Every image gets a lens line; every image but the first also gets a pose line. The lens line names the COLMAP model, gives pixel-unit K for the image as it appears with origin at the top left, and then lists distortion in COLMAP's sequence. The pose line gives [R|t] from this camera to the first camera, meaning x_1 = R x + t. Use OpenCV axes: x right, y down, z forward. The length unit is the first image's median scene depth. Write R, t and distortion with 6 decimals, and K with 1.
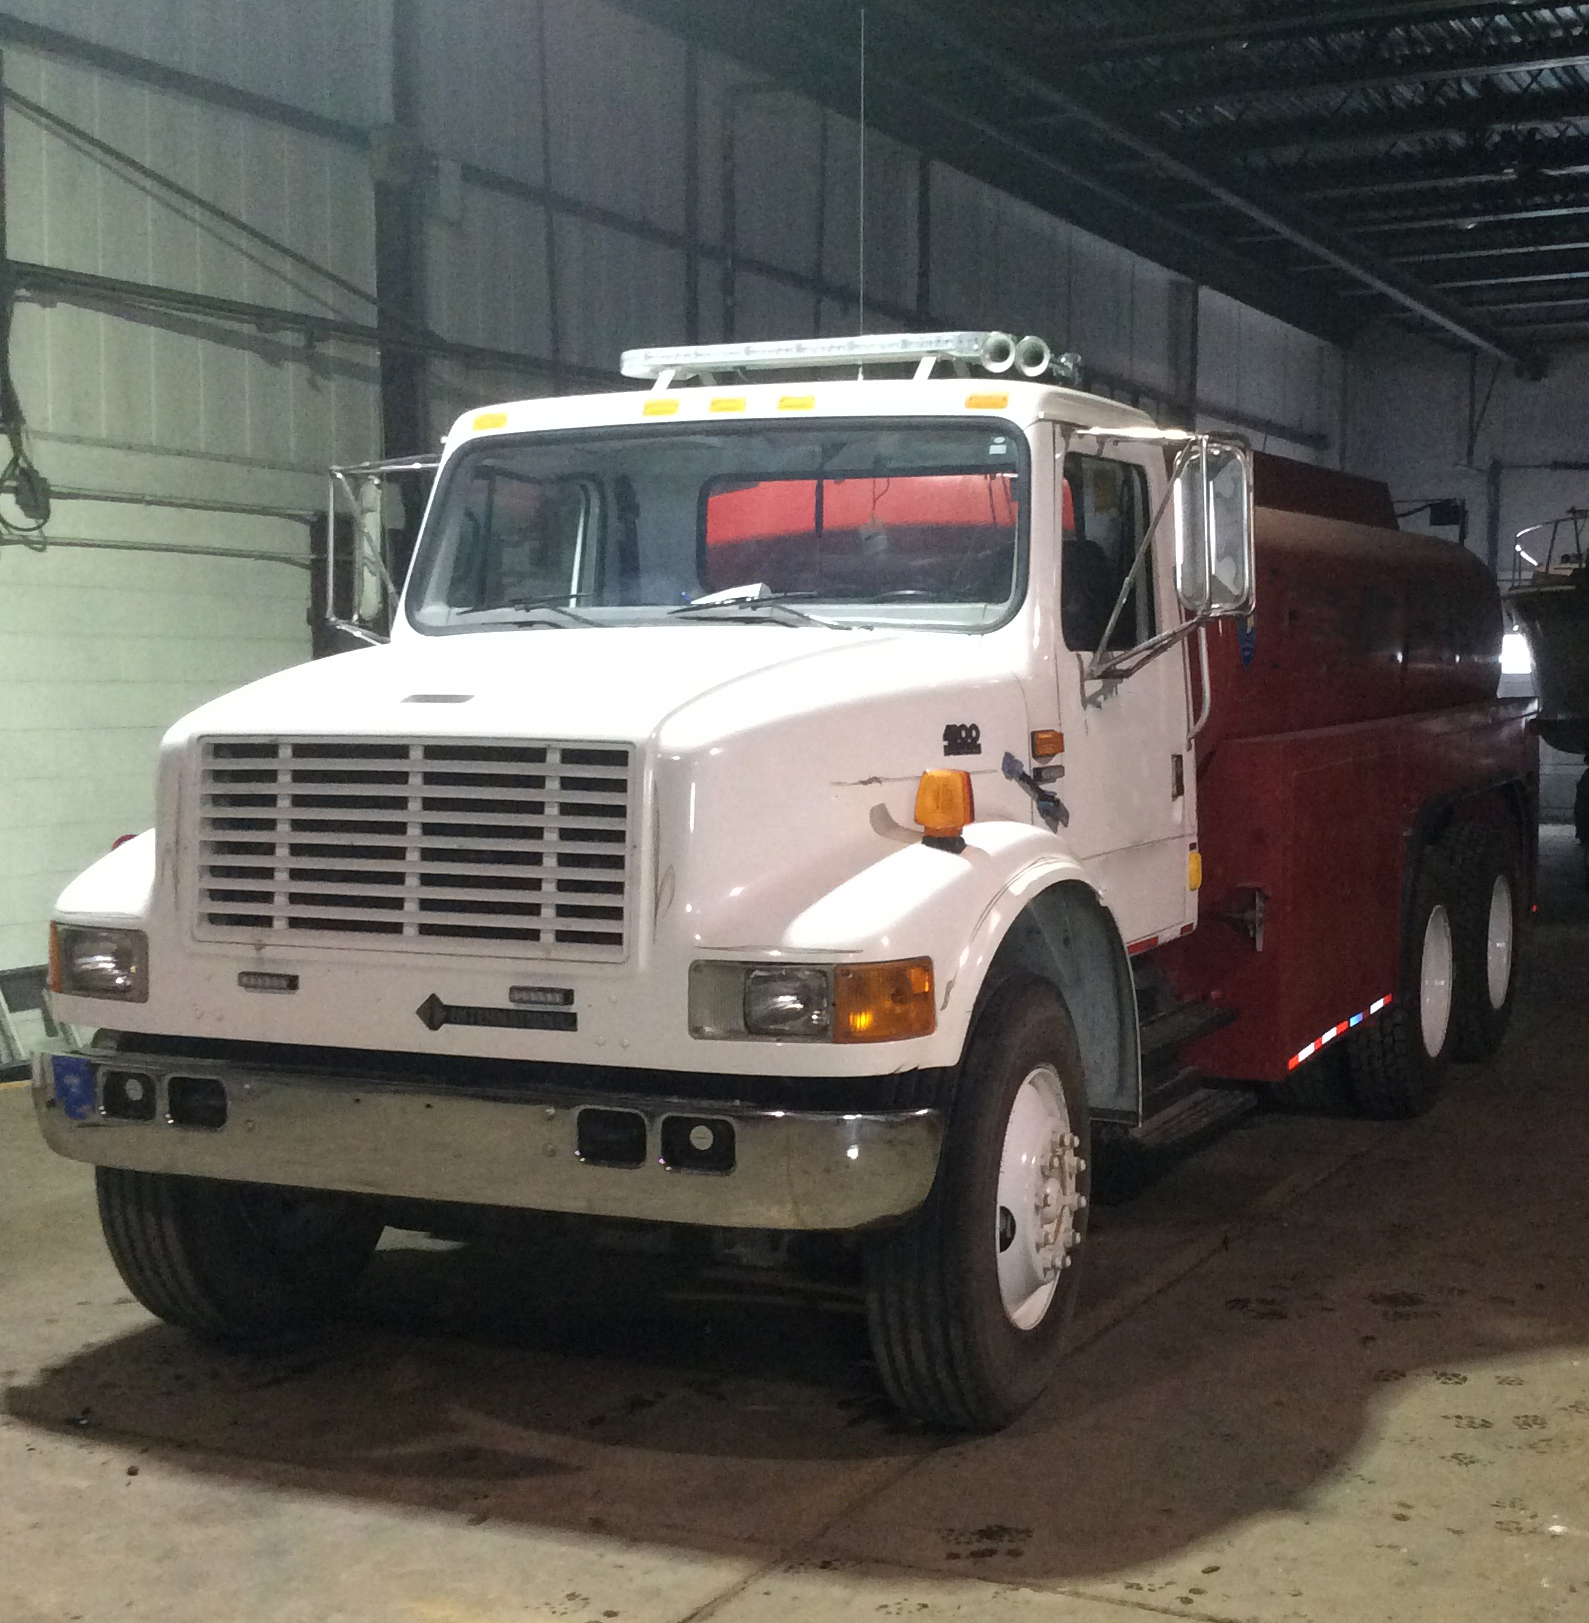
lens RADIAL K [[2407.4, 0, 794.5], [0, 2407.4, 811.5], [0, 0, 1]] dist [-0.019422, -0.113454]
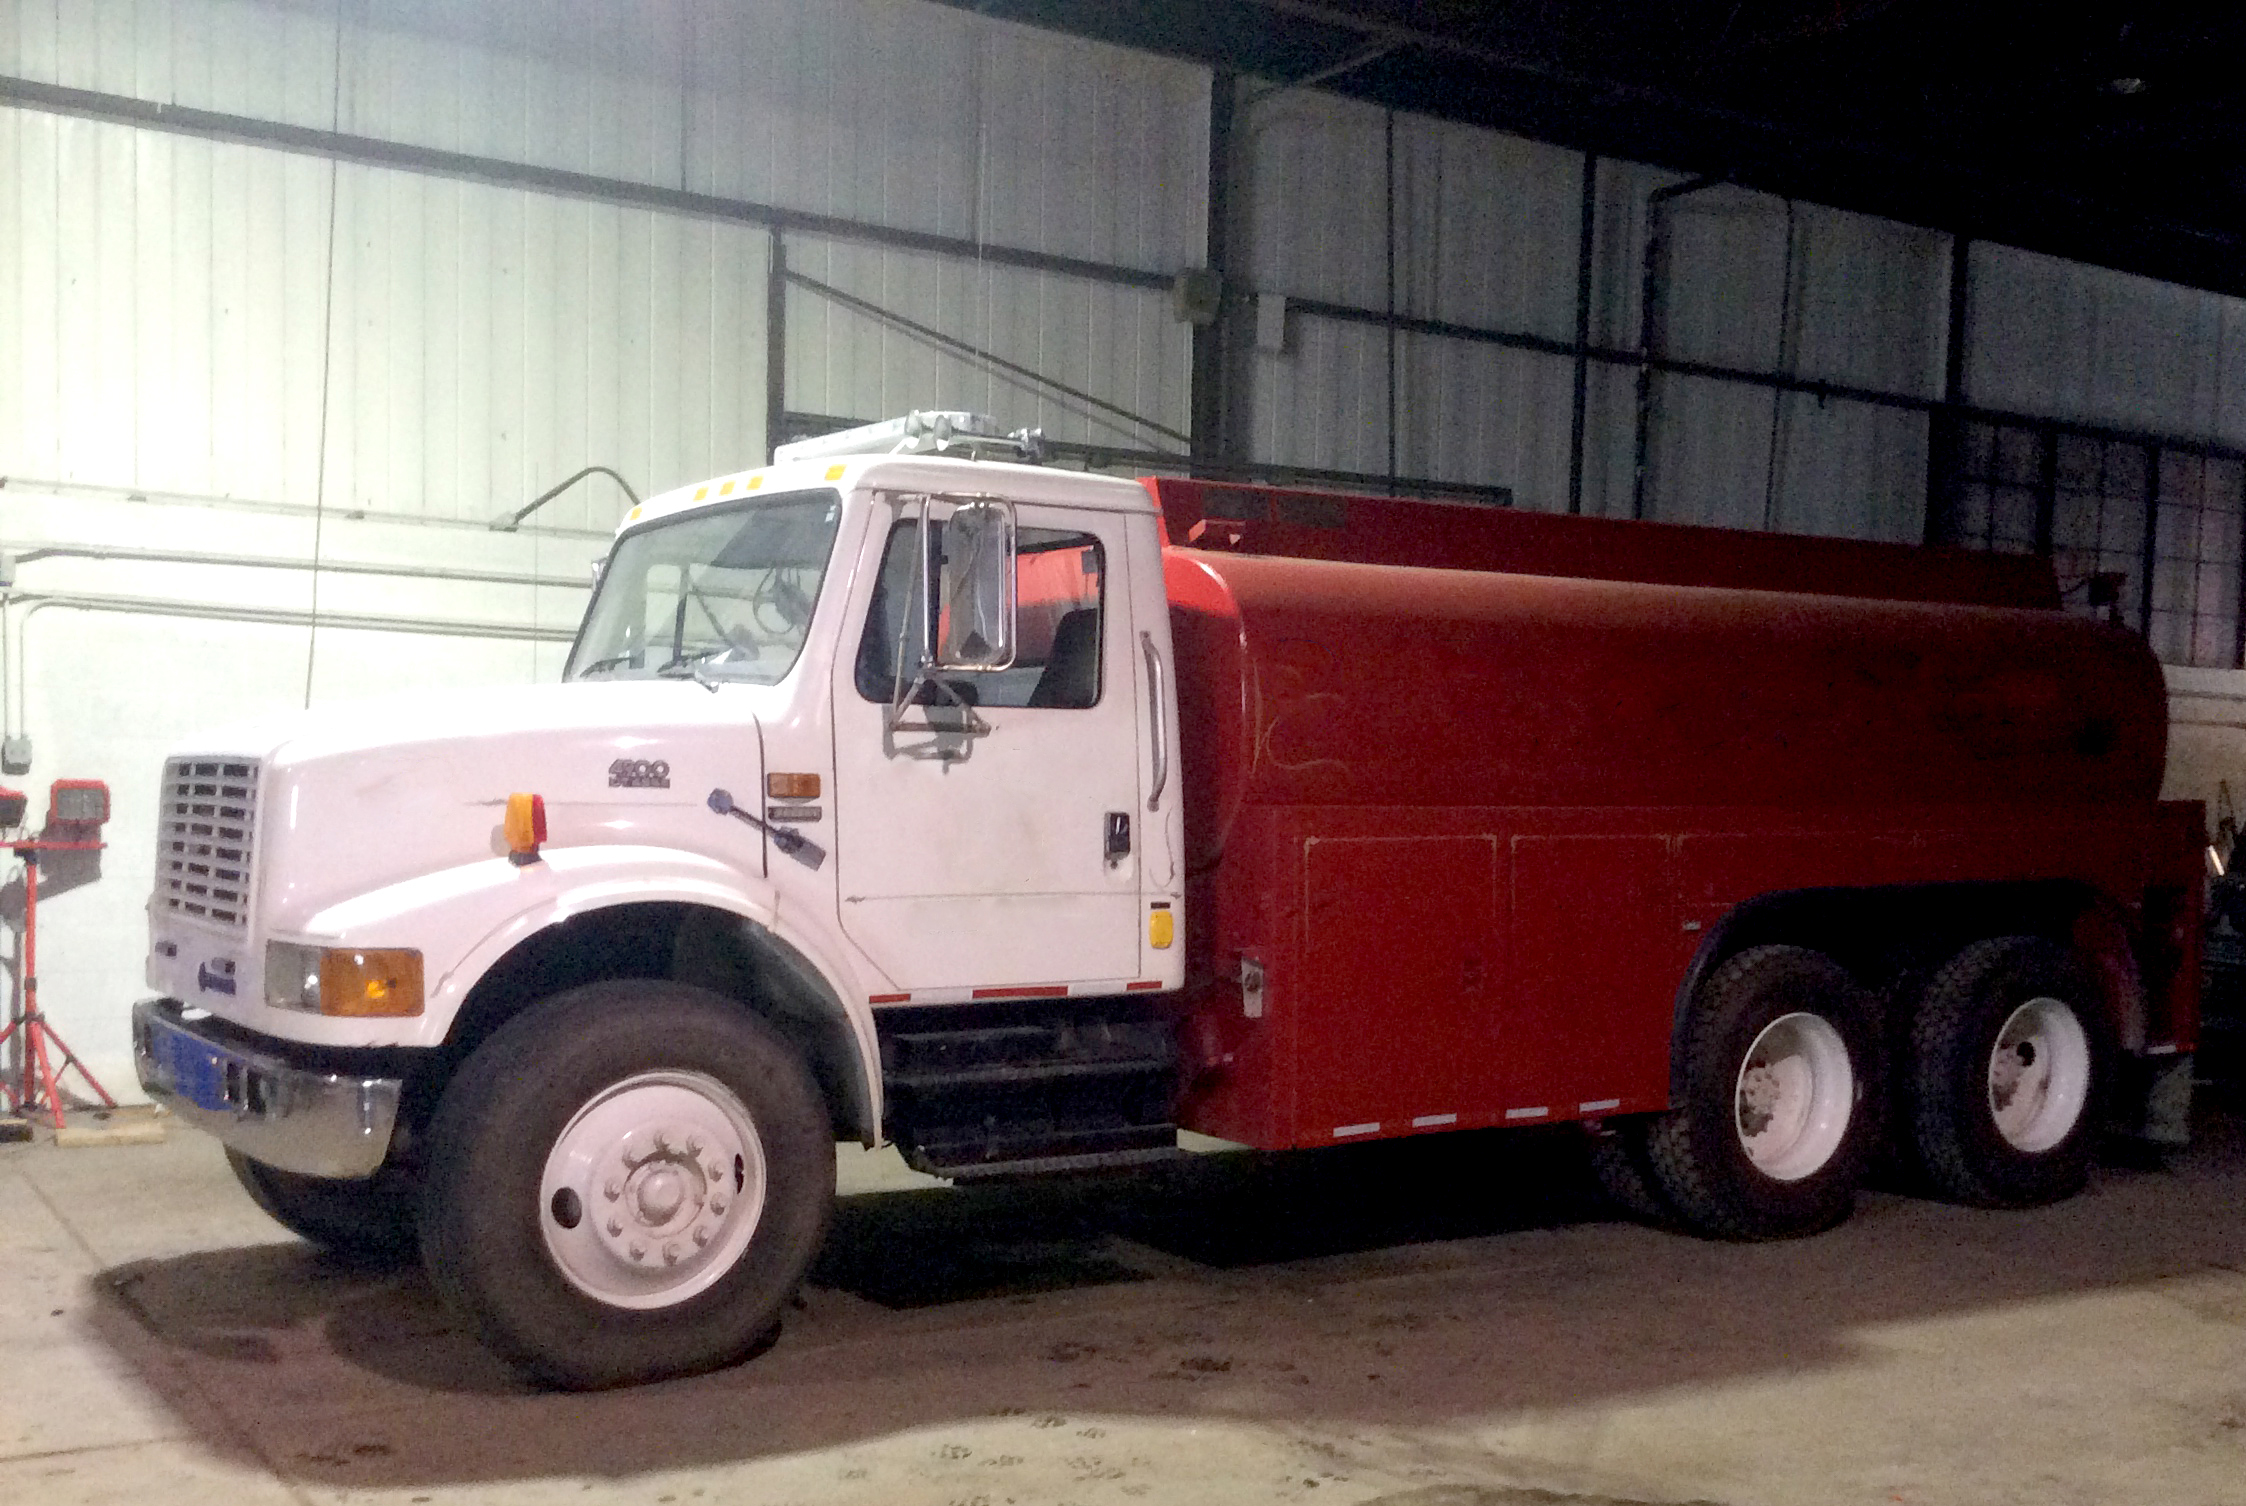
lens RADIAL K [[2363.3, 0, 1123.0], [0, 2363.3, 753.0], [0, 0, 1]] dist [0.073641, -0.005432]
pose [[0.841323, 0.012271, -0.540393, 0.776471], [-0.056819, 0.996211, -0.065839, 0.018482], [0.537538, 0.086096, 0.838833, 0.171785]]
